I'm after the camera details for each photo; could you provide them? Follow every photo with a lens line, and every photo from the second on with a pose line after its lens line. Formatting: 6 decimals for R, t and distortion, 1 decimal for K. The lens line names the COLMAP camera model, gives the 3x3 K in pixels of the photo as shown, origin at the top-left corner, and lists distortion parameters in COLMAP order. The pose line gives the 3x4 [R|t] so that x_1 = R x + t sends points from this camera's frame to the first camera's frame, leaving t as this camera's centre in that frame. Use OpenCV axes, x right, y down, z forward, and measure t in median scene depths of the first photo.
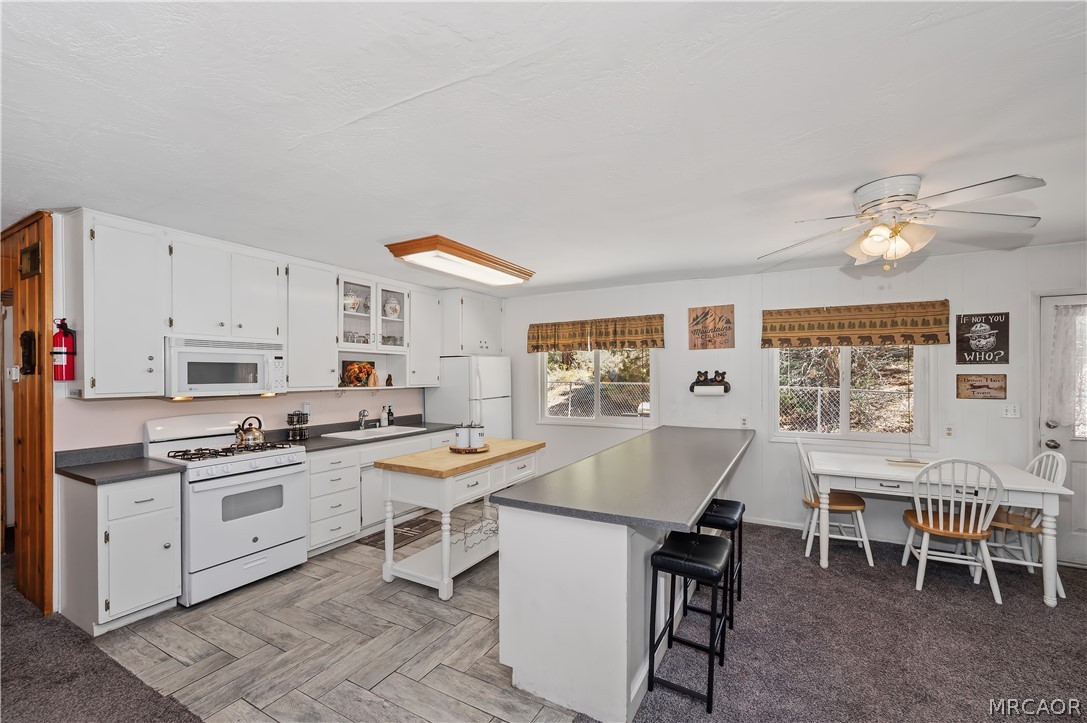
lens RADIAL K [[450.5, 0, 544.5], [0, 450.5, 370.5], [0, 0, 1]] dist [-0.000407, -0.000092]
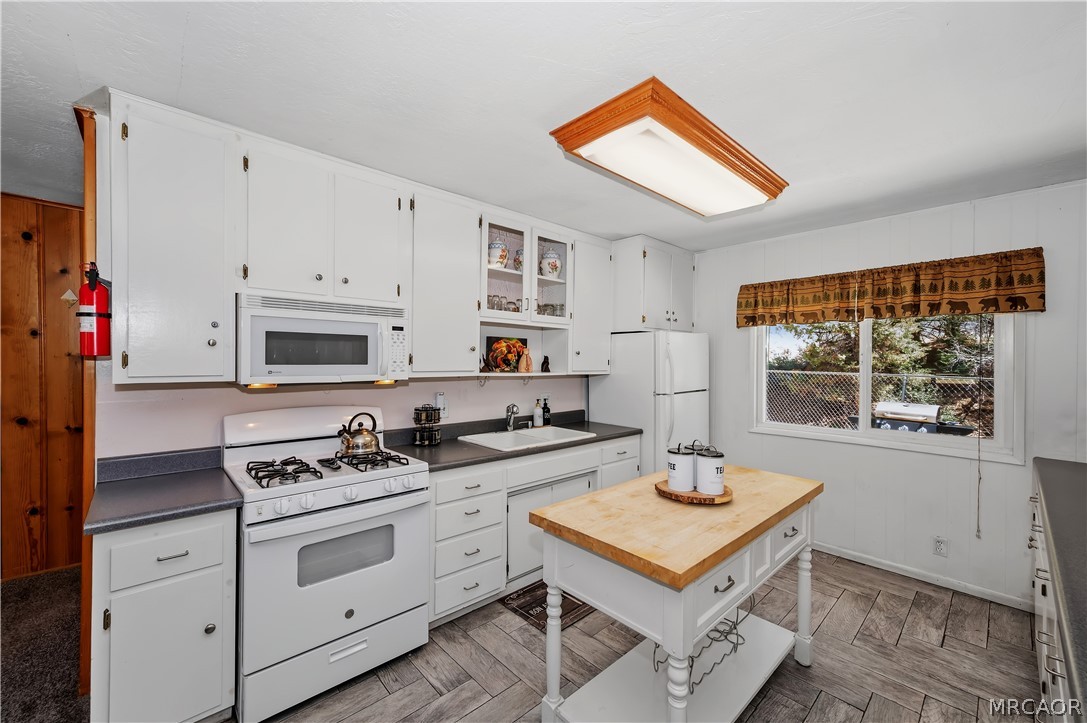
lens RADIAL K [[431.9, 0, 542.2], [0, 431.9, 358.1], [0, 0, 1]] dist [0.009480, 0.000042]
pose [[0.950877, 0.012852, -0.309302, -0.147801], [-0.011573, 0.999915, 0.005969, 0.008627], [0.309352, -0.002097, 0.950945, 0.368330]]
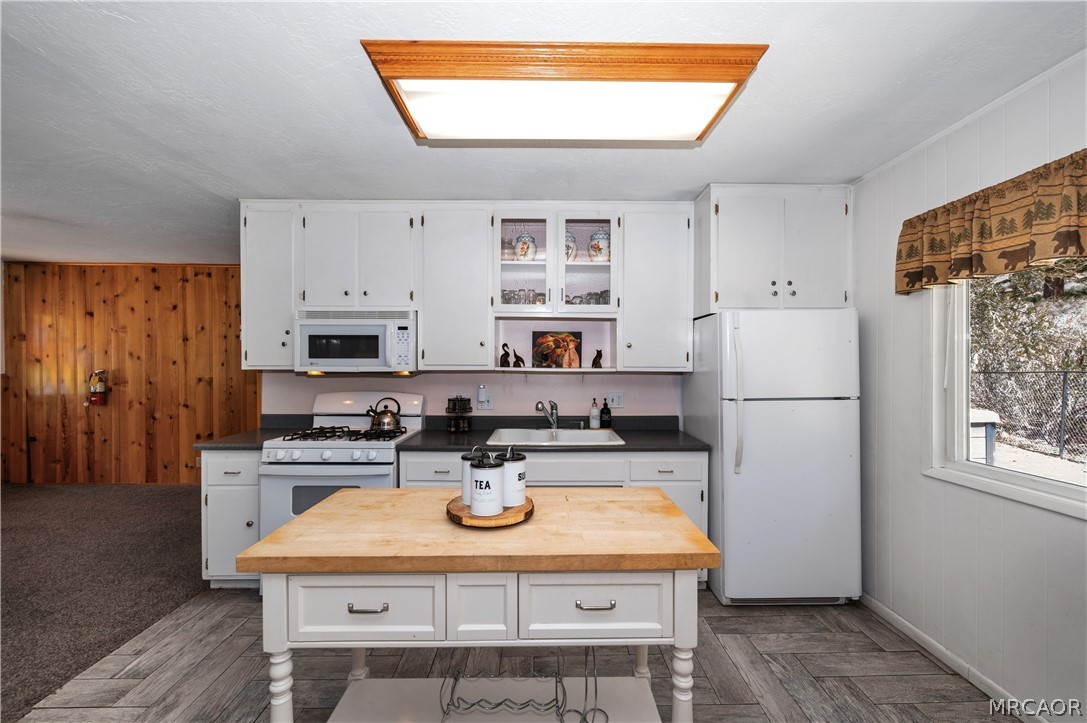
lens RADIAL K [[438.8, 0, 543.5], [0, 438.8, 361.5], [0, 0, 1]] dist [-0.000317, 0.000067]
pose [[0.499531, 0.005772, -0.866277, 0.185406], [0.002679, 0.999963, 0.008208, 0.021667], [0.866292, -0.006421, 0.499497, 0.685422]]
